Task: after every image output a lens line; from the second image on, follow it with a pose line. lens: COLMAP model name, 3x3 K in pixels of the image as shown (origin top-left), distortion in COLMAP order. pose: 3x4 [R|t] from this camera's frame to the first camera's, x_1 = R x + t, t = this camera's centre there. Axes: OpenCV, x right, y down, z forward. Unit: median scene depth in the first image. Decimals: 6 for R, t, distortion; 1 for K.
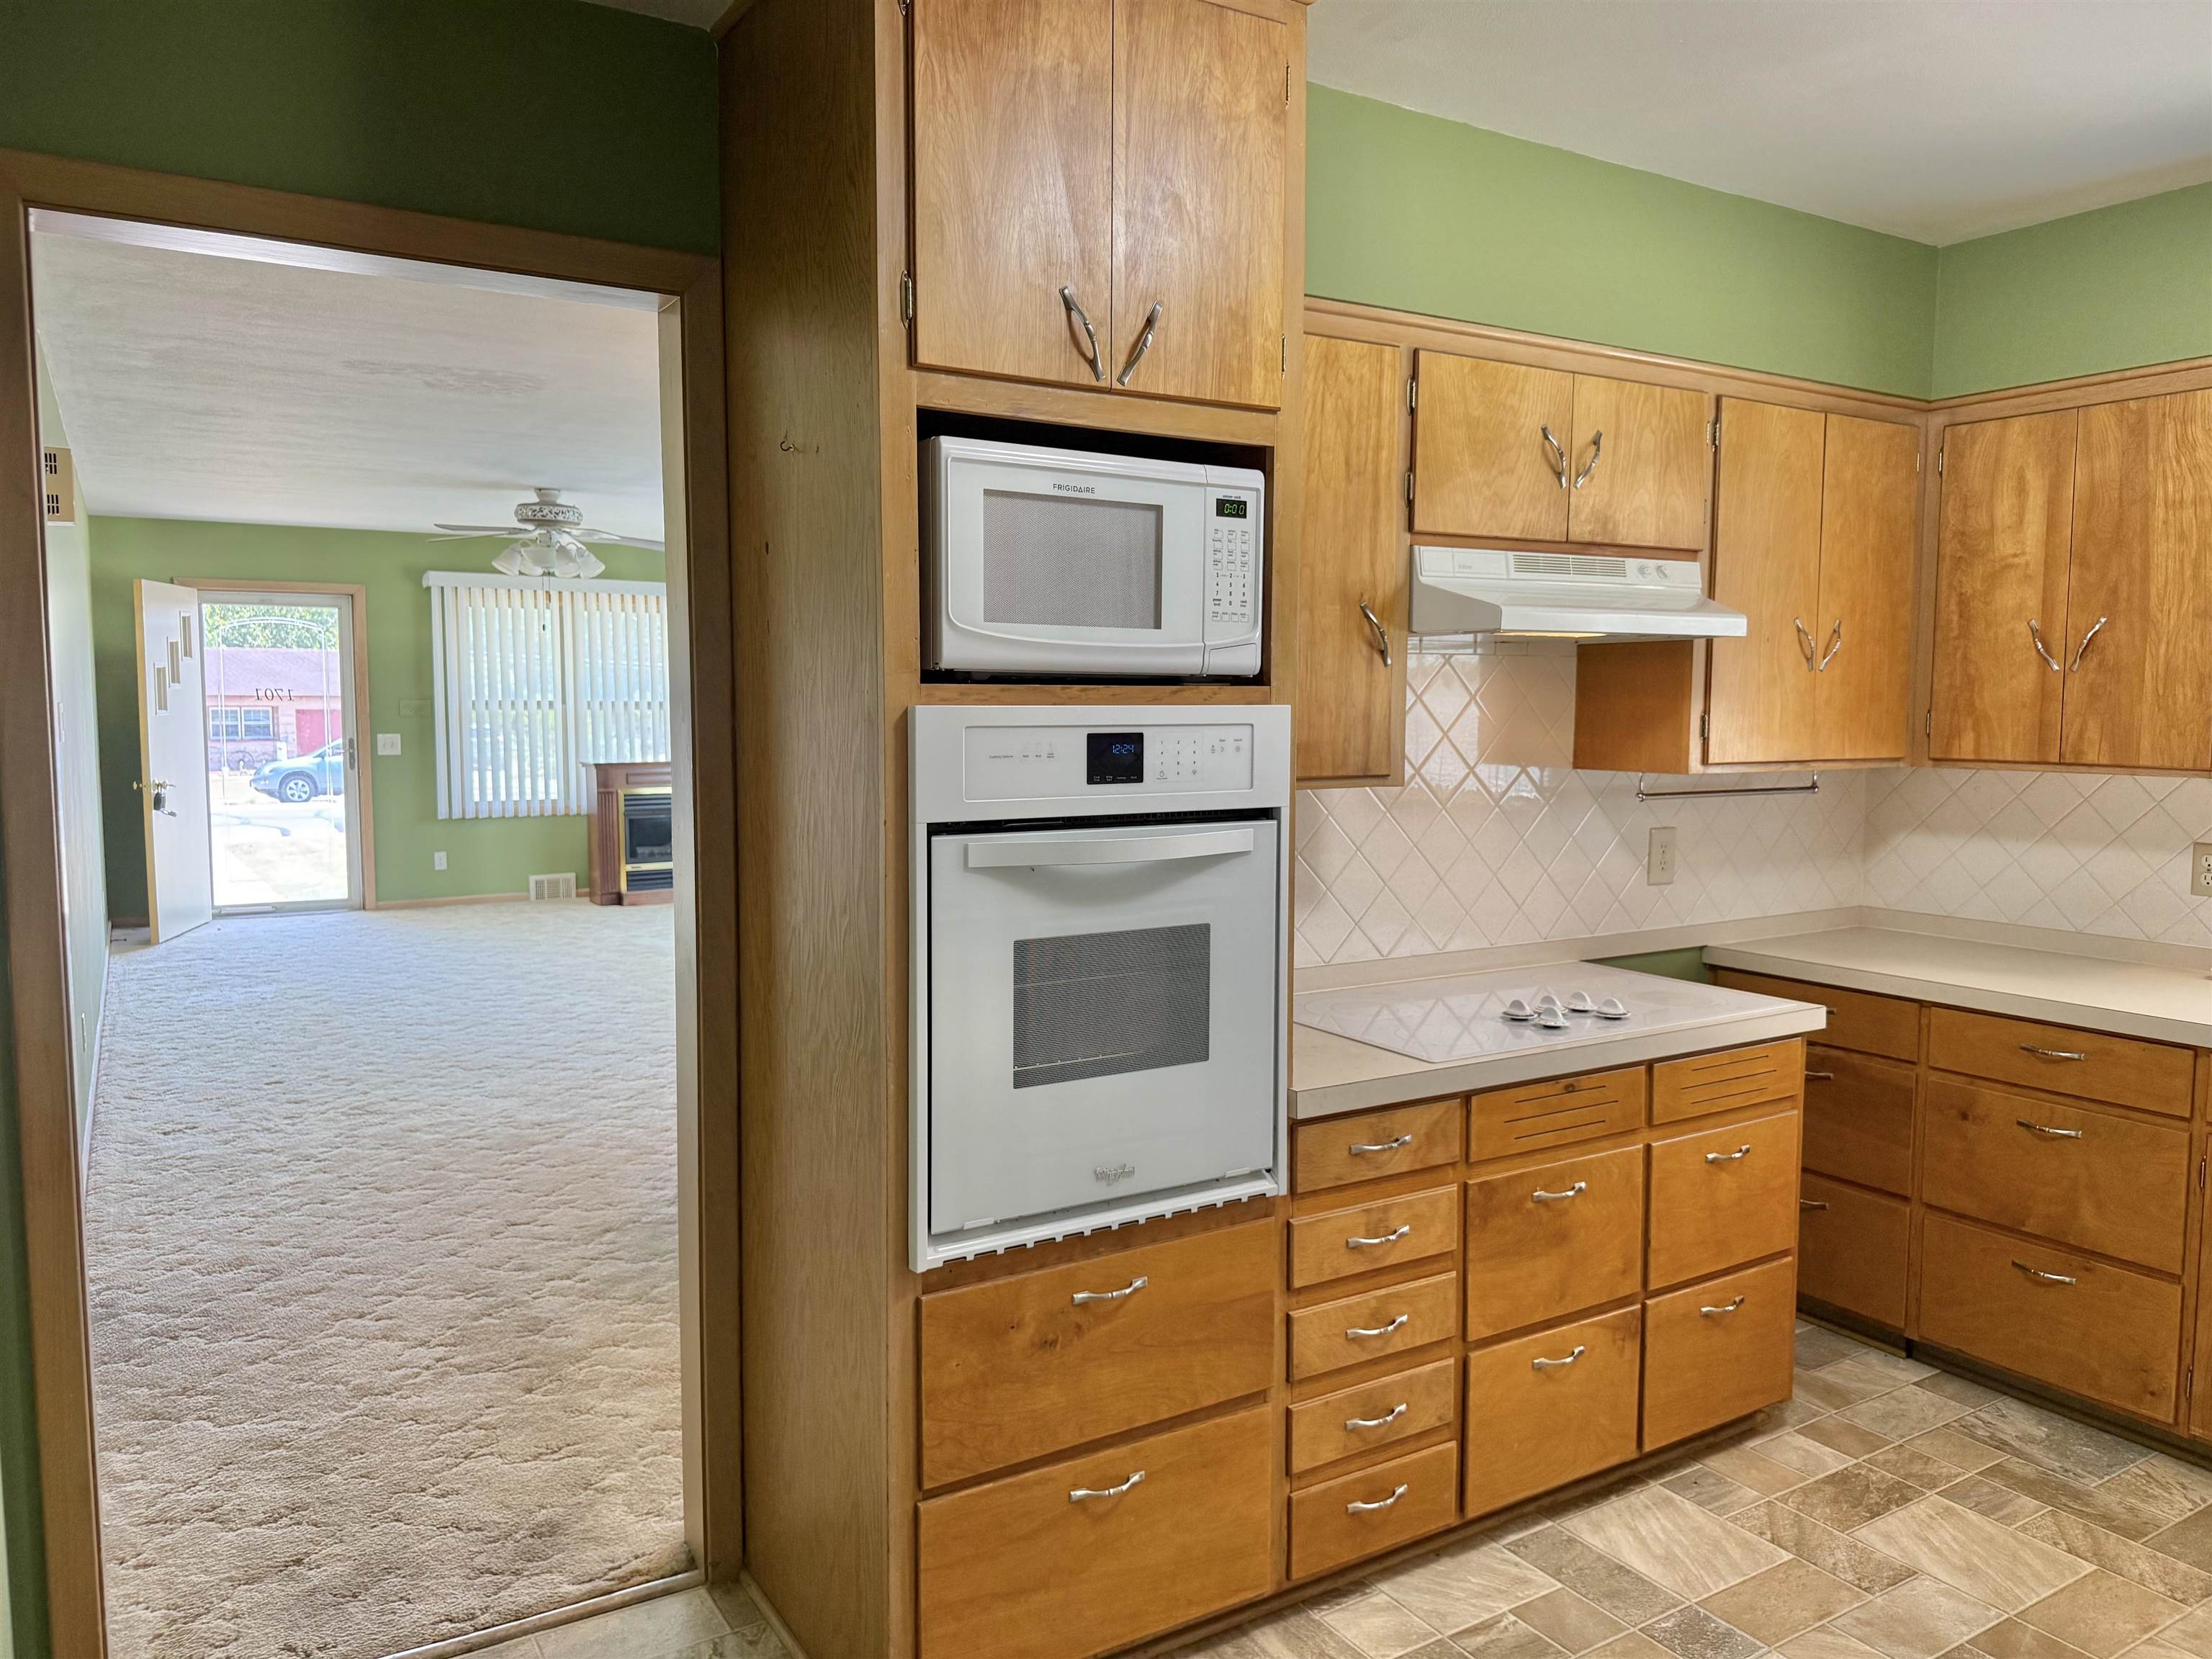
lens RADIAL K [[1544.3, 0, 1109.7], [0, 1544.3, 824.7], [0, 0, 1]] dist [0.130968, -0.210293]
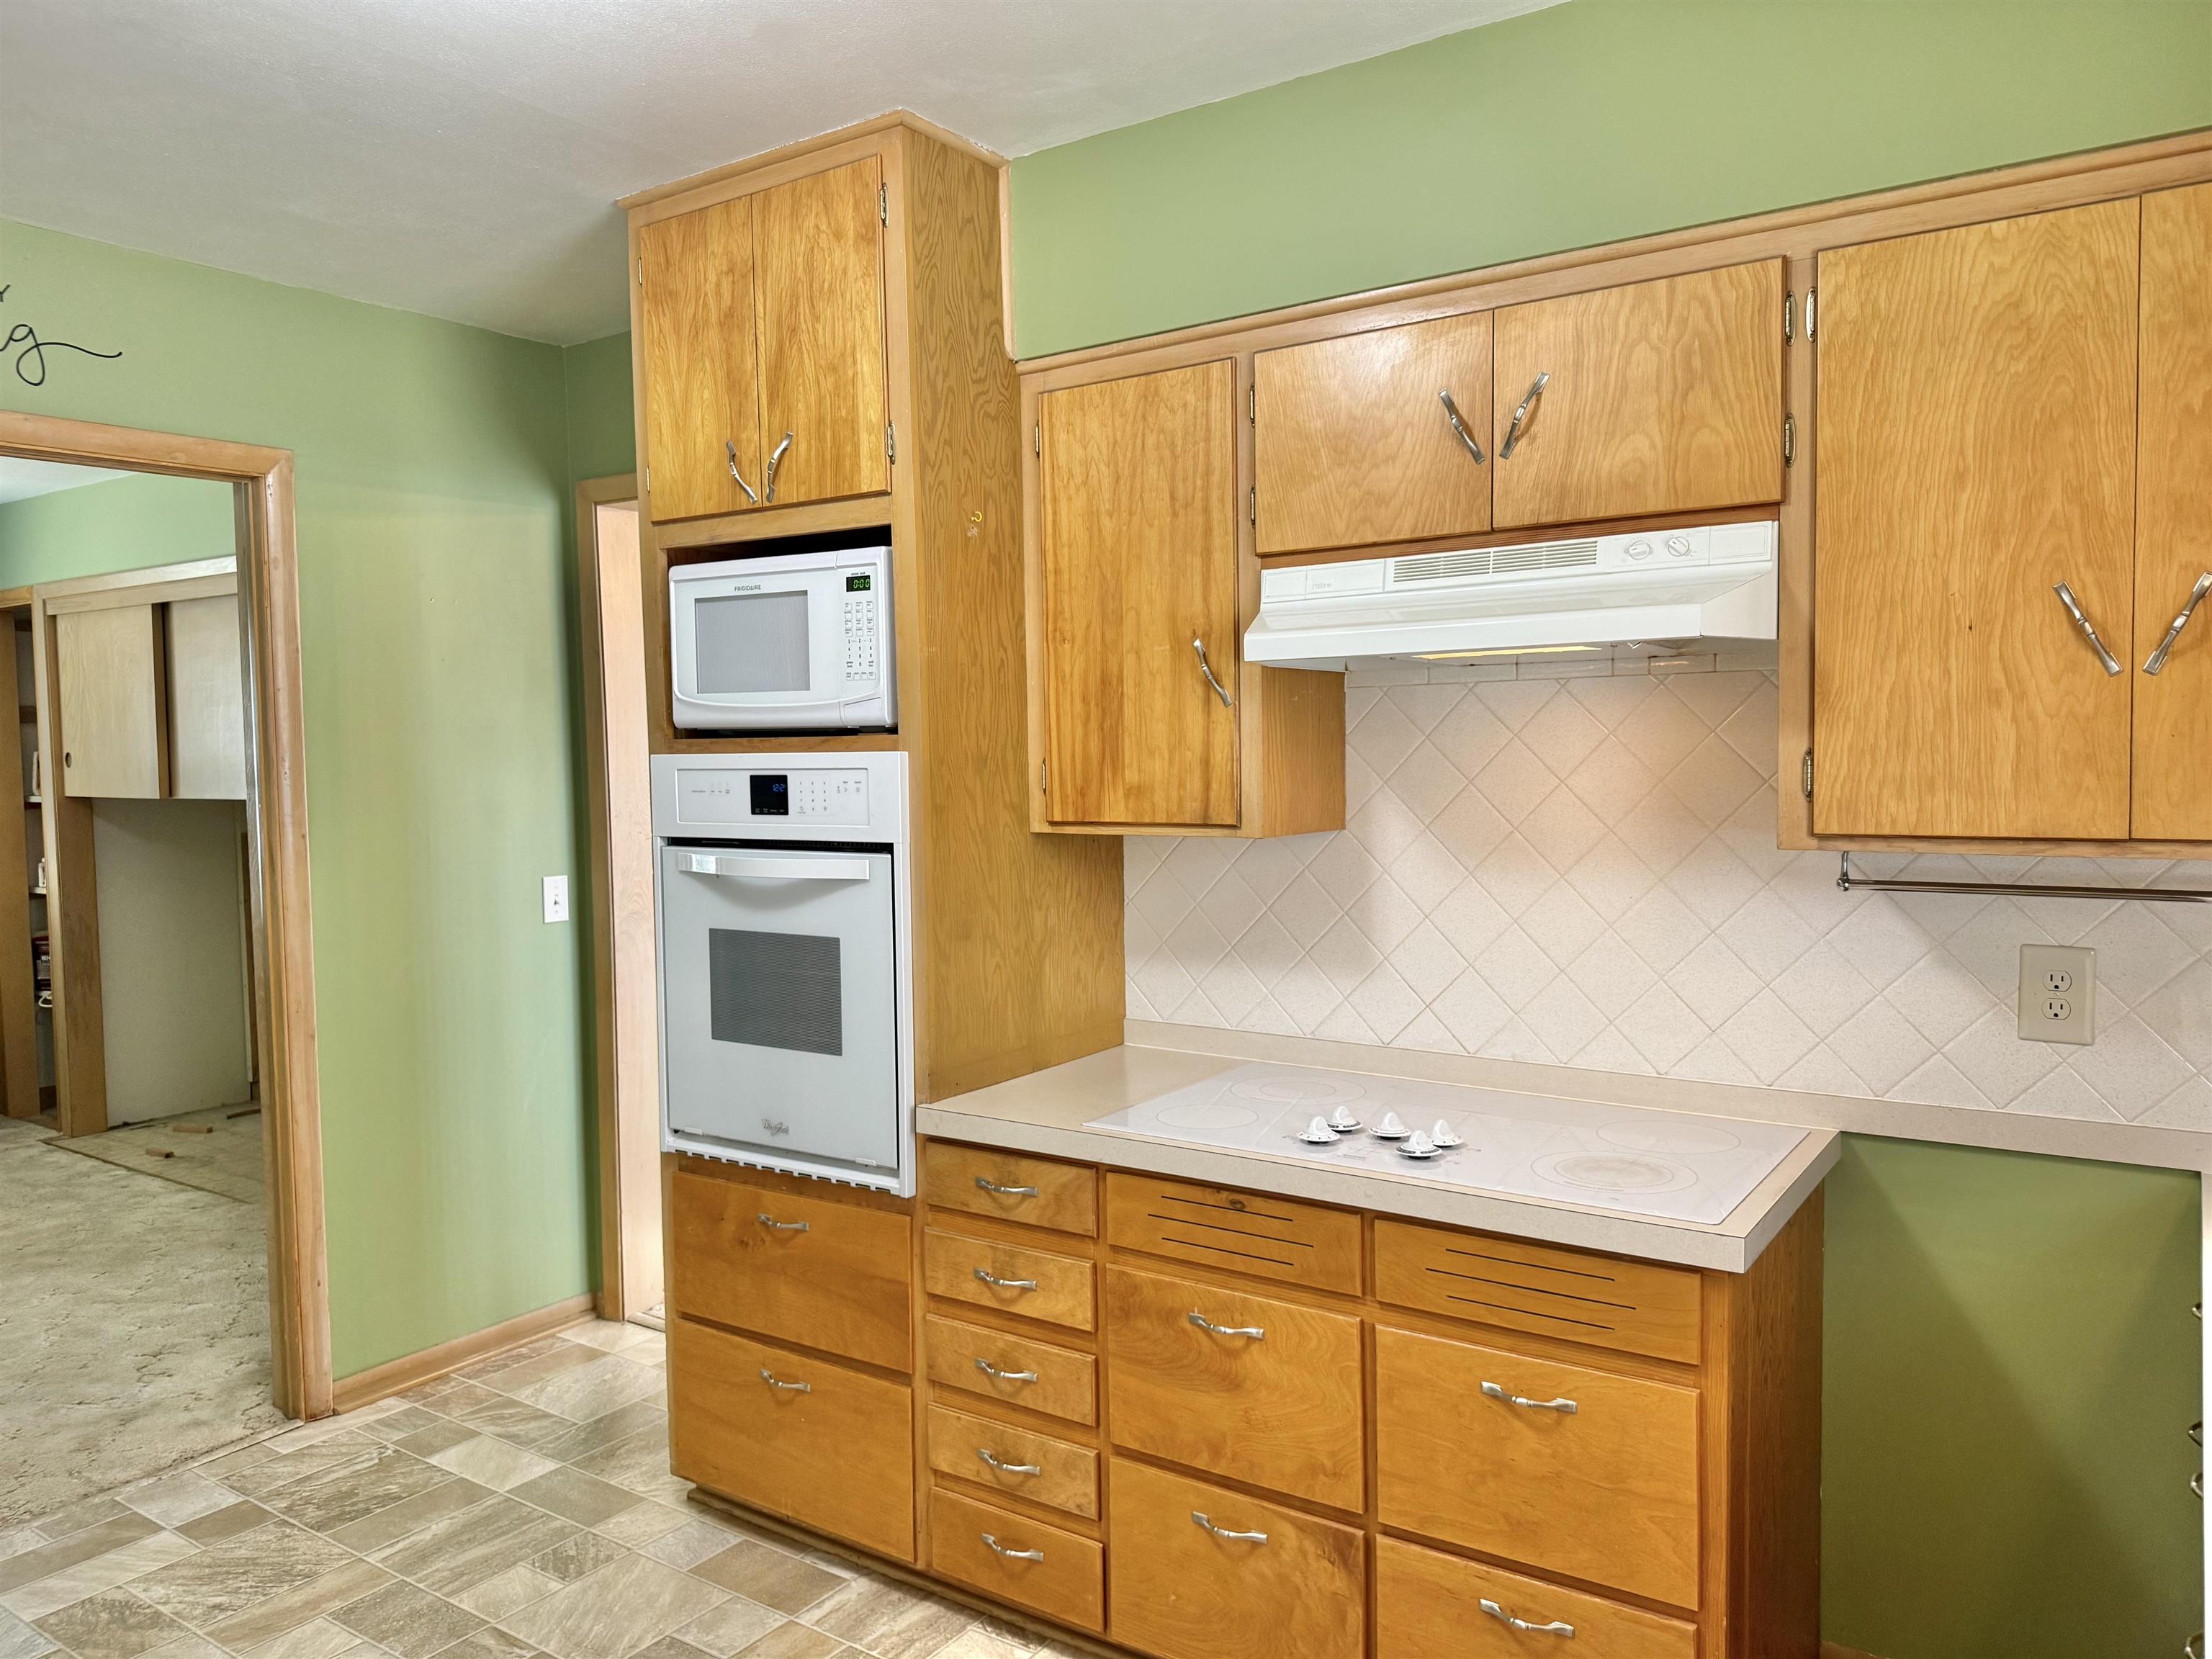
lens RADIAL K [[1544.3, 0, 1109.7], [0, 1544.3, 824.7], [0, 0, 1]] dist [0.130968, -0.210293]
pose [[0.408504, 0.037718, -0.911977, 1.126035], [-0.059637, 0.998114, 0.014567, -0.047611], [0.910806, 0.048437, 0.409983, 0.648912]]
